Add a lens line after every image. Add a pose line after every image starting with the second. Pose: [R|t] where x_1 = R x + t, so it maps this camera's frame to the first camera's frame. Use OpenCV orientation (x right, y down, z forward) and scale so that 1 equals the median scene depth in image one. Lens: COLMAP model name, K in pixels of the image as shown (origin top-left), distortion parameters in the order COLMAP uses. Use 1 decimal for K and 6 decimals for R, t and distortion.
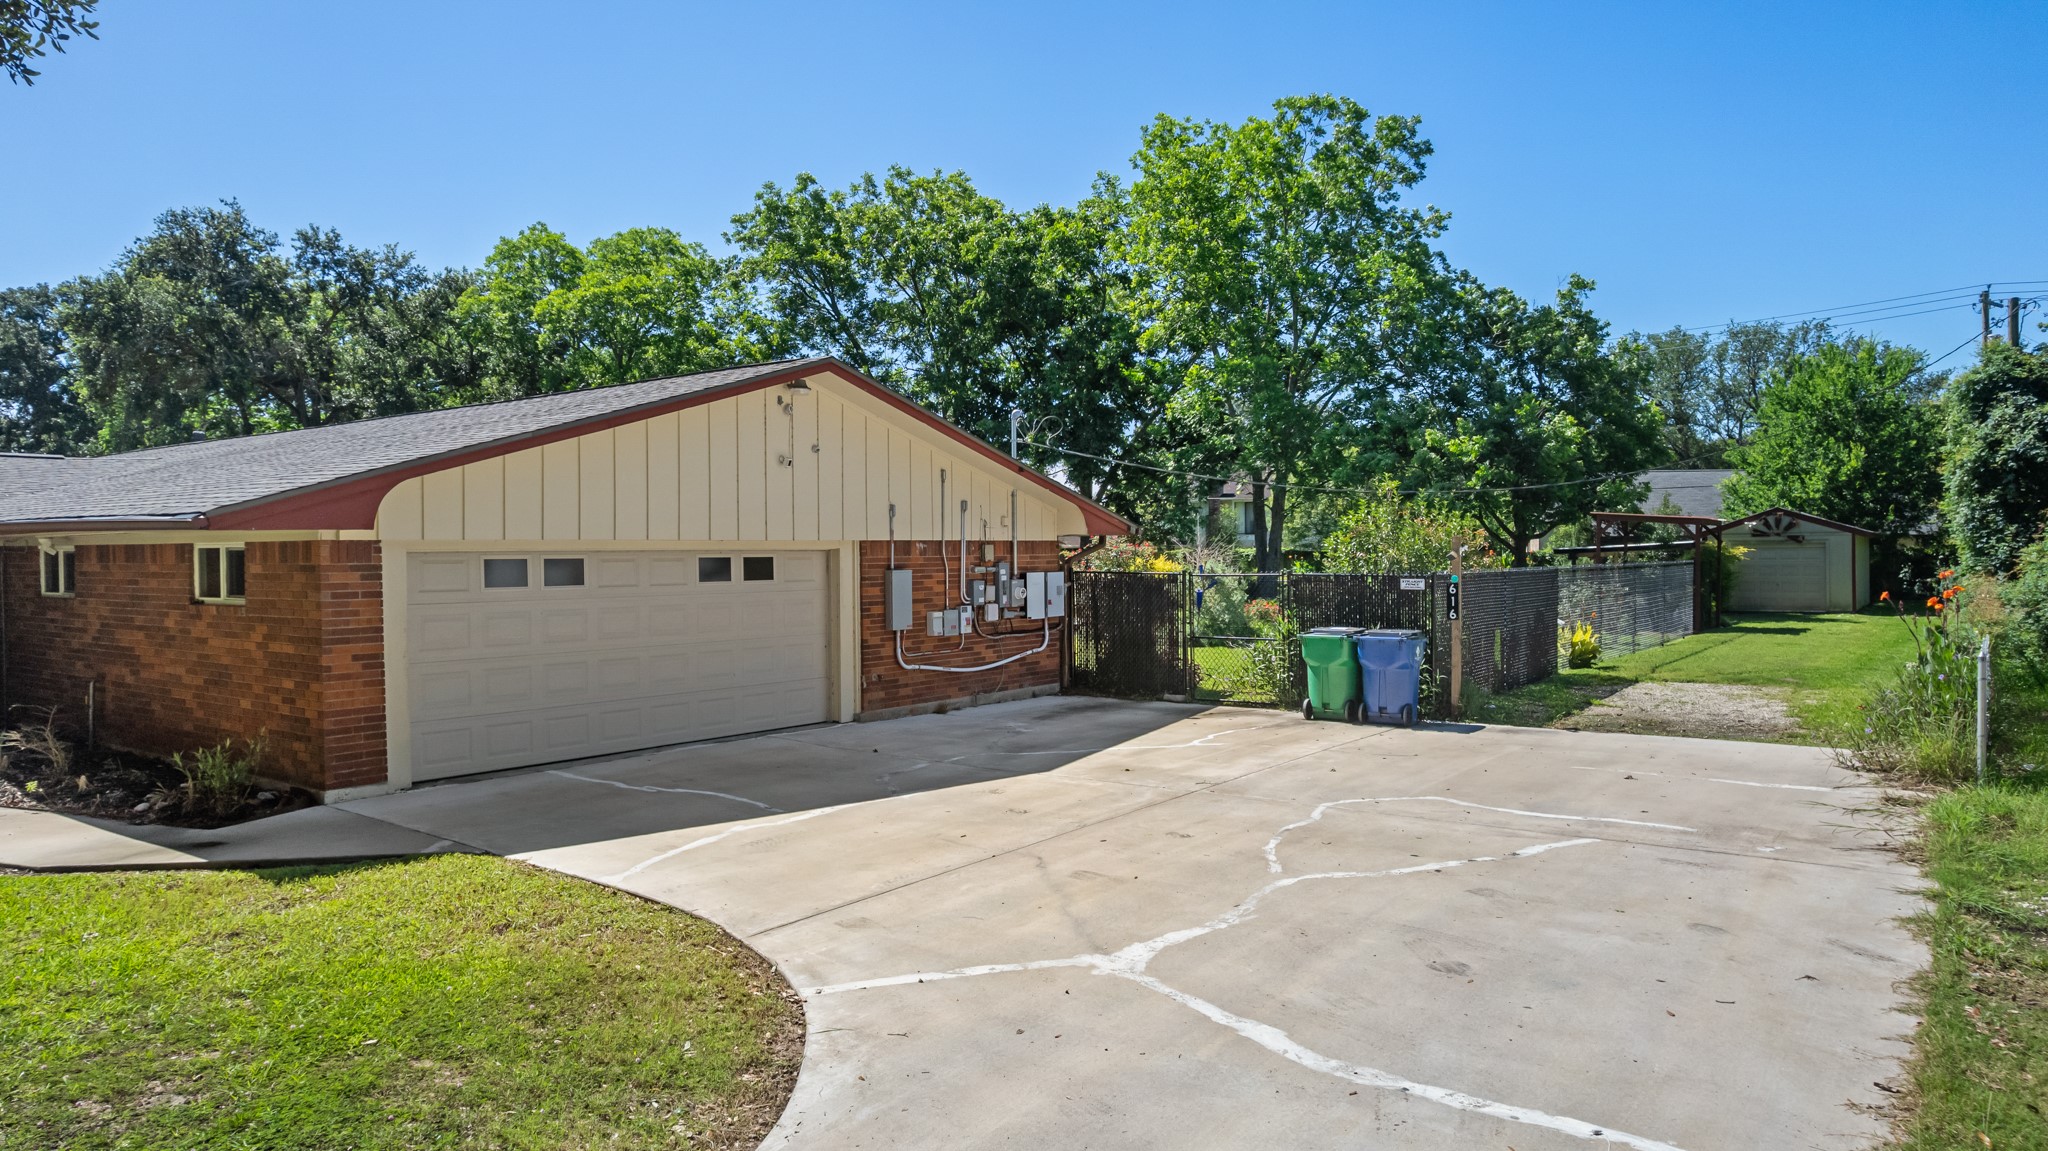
lens RADIAL K [[1341.4, 0, 1041.7], [0, 1341.4, 579.7], [0, 0, 1]] dist [-0.068909, 0.060887]
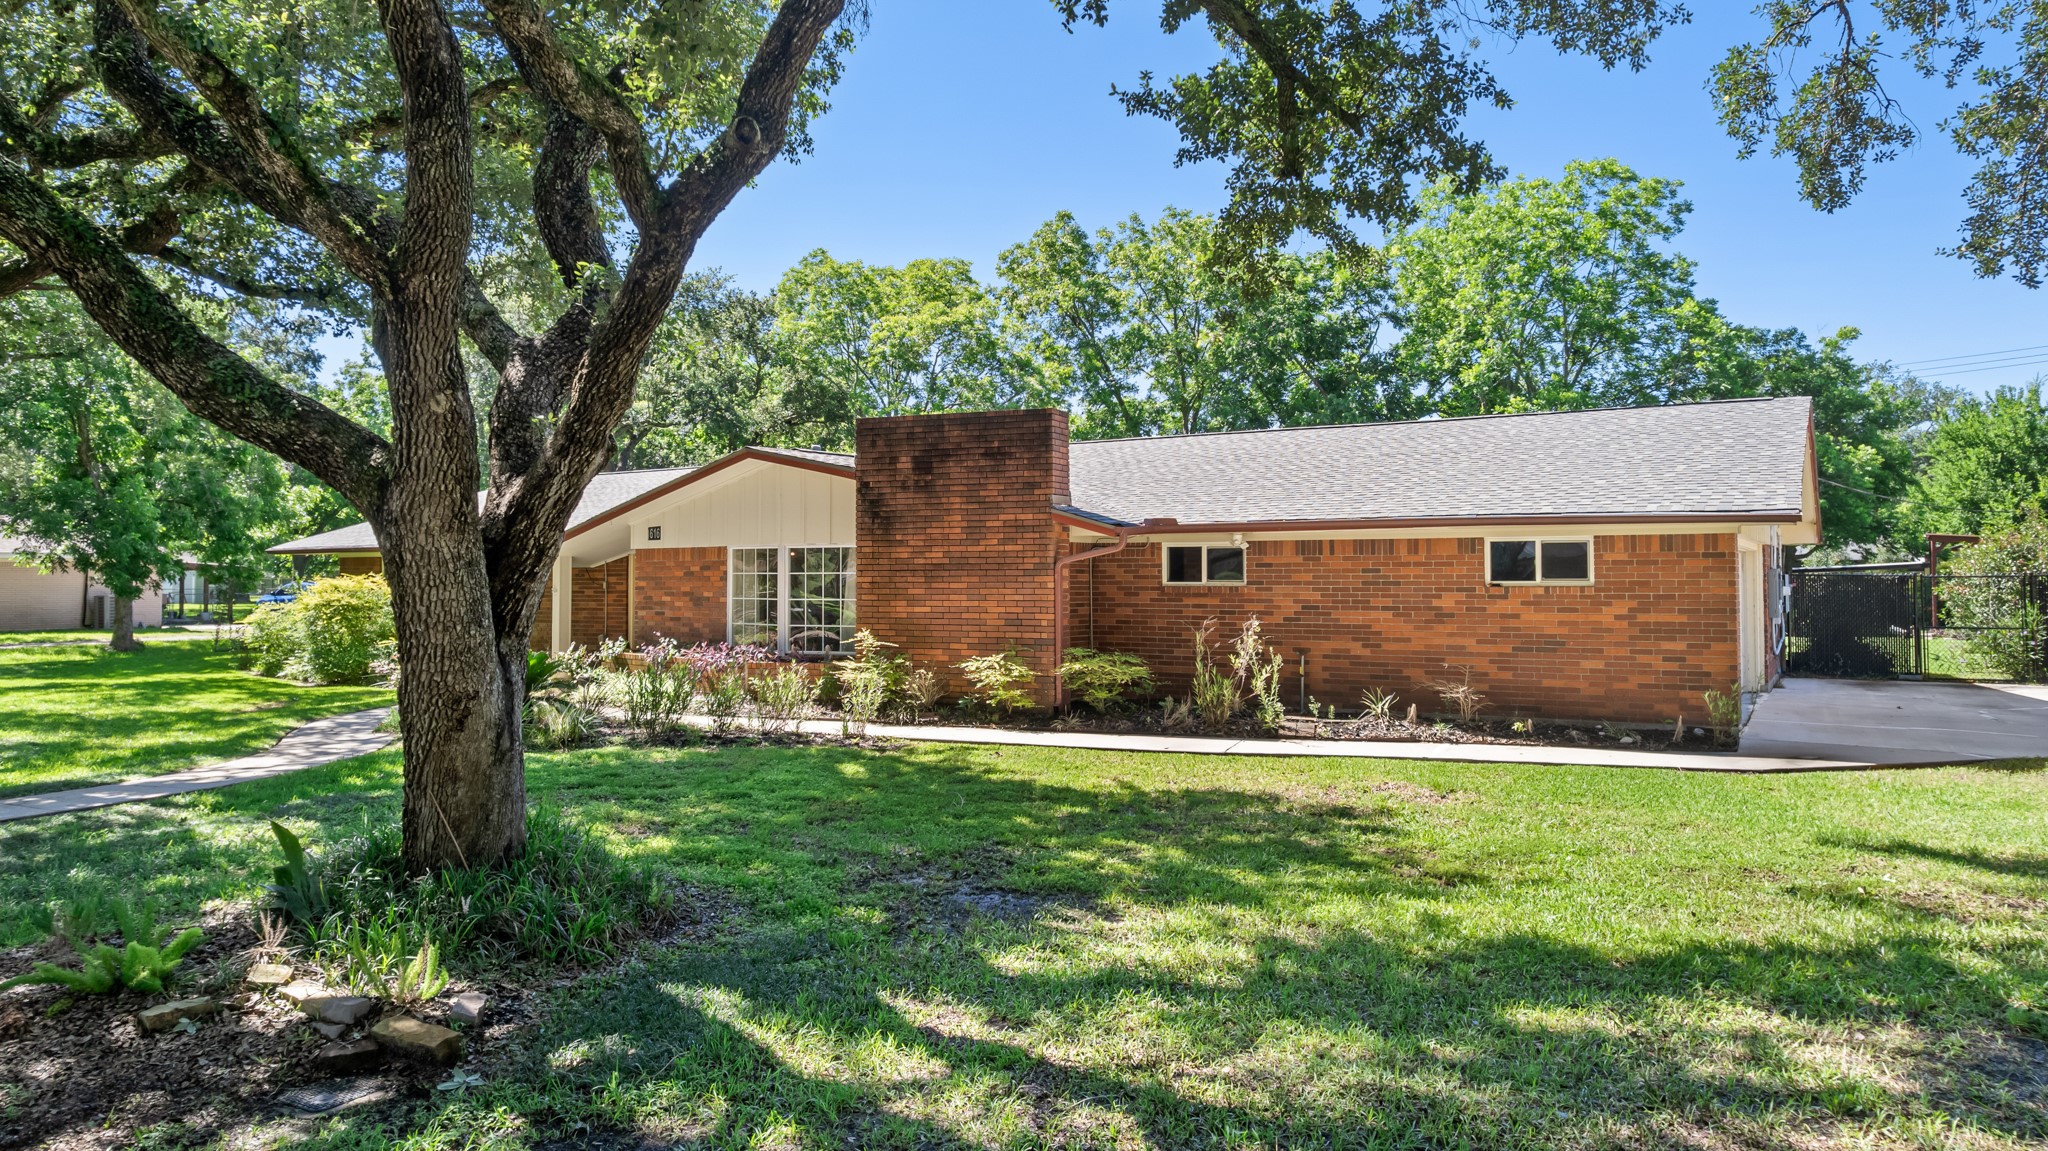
lens RADIAL K [[1341.4, 0, 1014.1], [0, 1341.4, 571.2], [0, 0, 1]] dist [-0.068909, 0.060887]
pose [[0.996789, 0.004194, 0.079962, -0.816051], [-0.002111, 0.999657, -0.026119, 0.025621], [-0.080044, 0.025866, 0.996456, -0.143314]]
